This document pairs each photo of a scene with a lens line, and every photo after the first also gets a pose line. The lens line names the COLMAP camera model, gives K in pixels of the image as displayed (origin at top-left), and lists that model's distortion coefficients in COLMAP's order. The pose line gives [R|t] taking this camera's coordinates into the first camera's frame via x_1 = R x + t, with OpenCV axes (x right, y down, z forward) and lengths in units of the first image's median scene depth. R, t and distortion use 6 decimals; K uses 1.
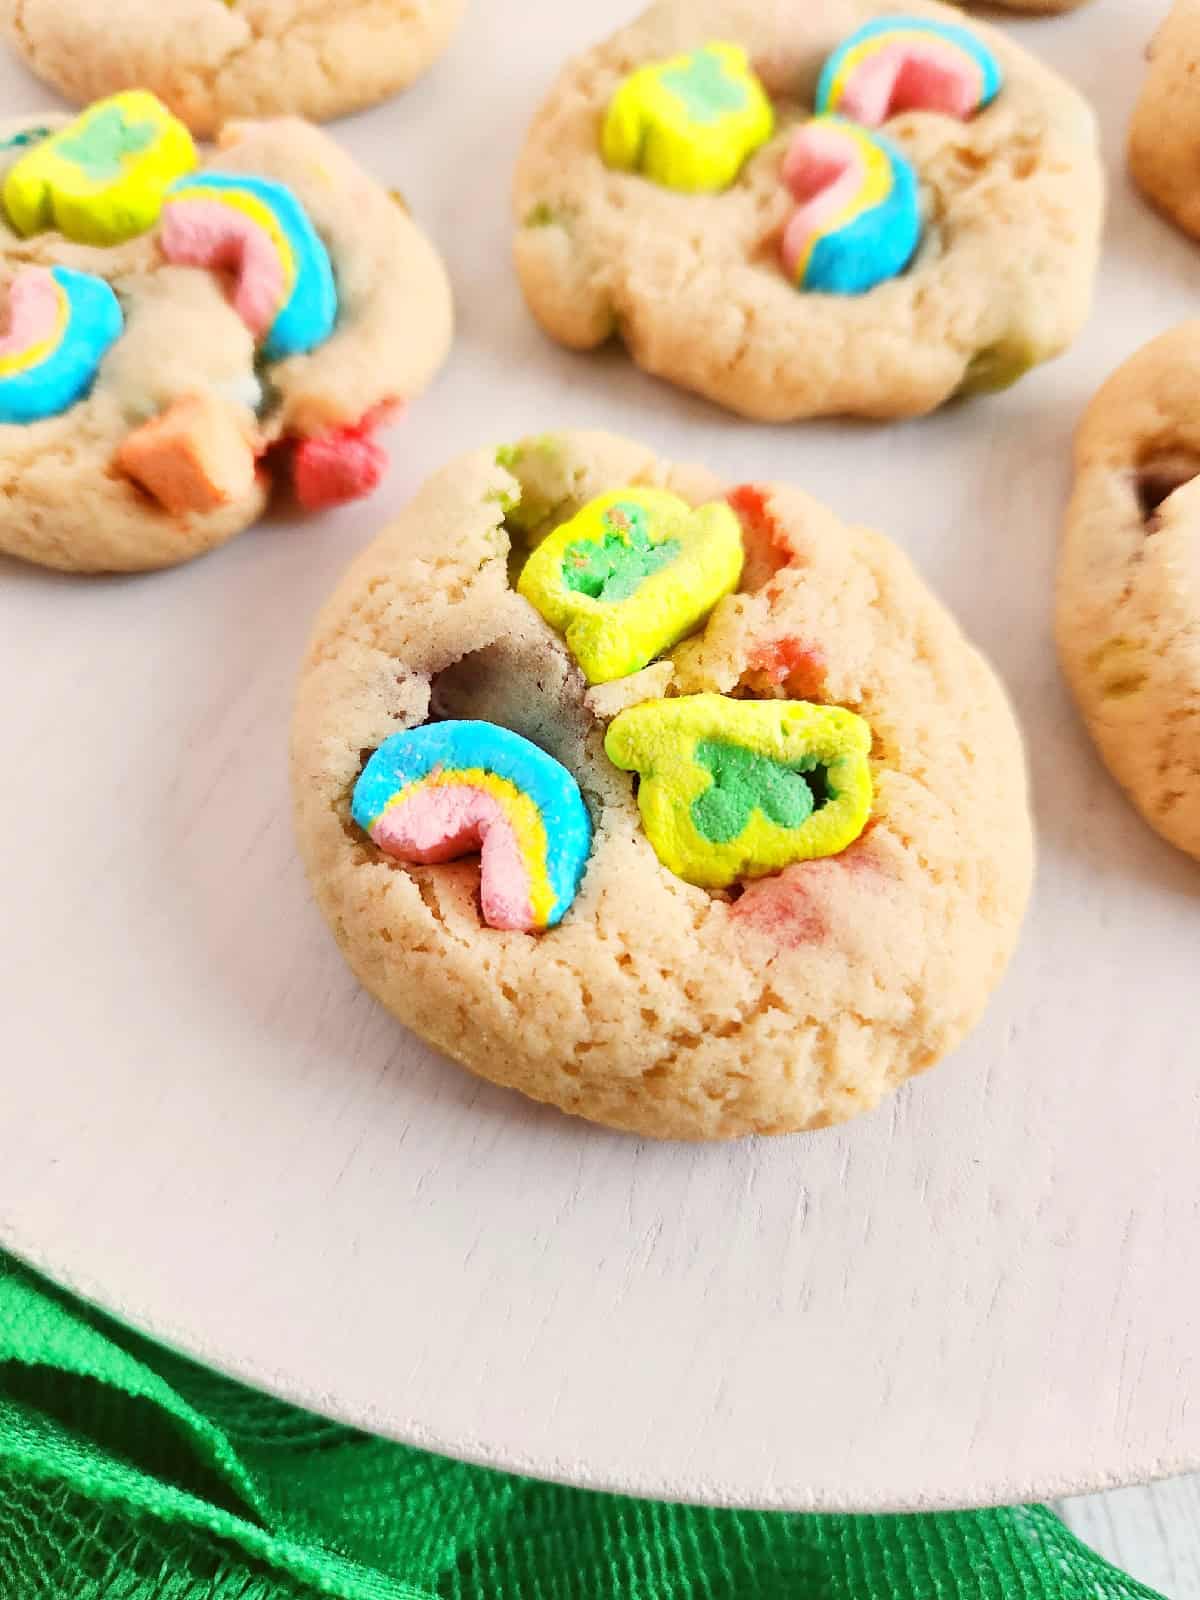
lens RADIAL K [[1208.9, 0, 600.0], [0, 1208.9, 800.0], [0, 0, 1]] dist [-0.002079, -0.004972]
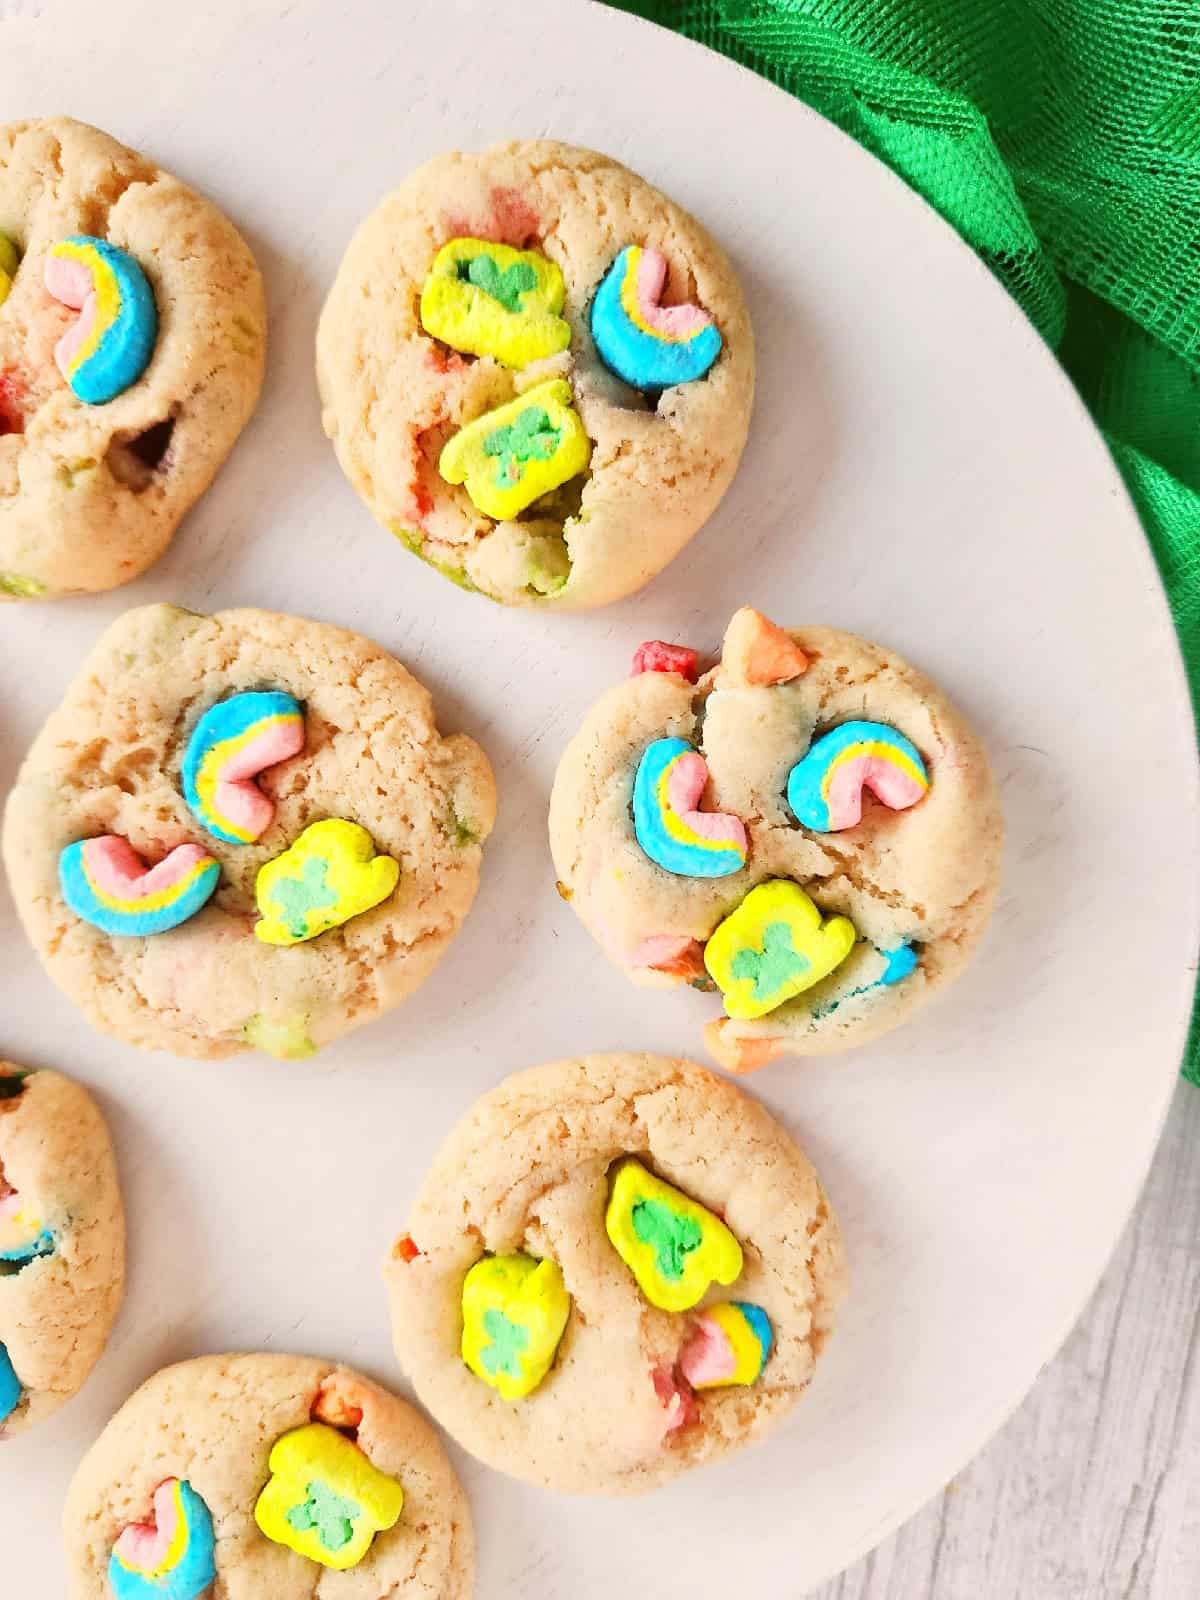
lens RADIAL K [[1208.9, 0, 600.0], [0, 1208.9, 800.0], [0, 0, 1]] dist [-0.002079, -0.004972]
pose [[-0.949677, -0.313127, 0.008036, -0.259619], [0.286650, -0.858460, 0.425297, -1.353361], [-0.126274, 0.406199, 0.905018, -0.299517]]
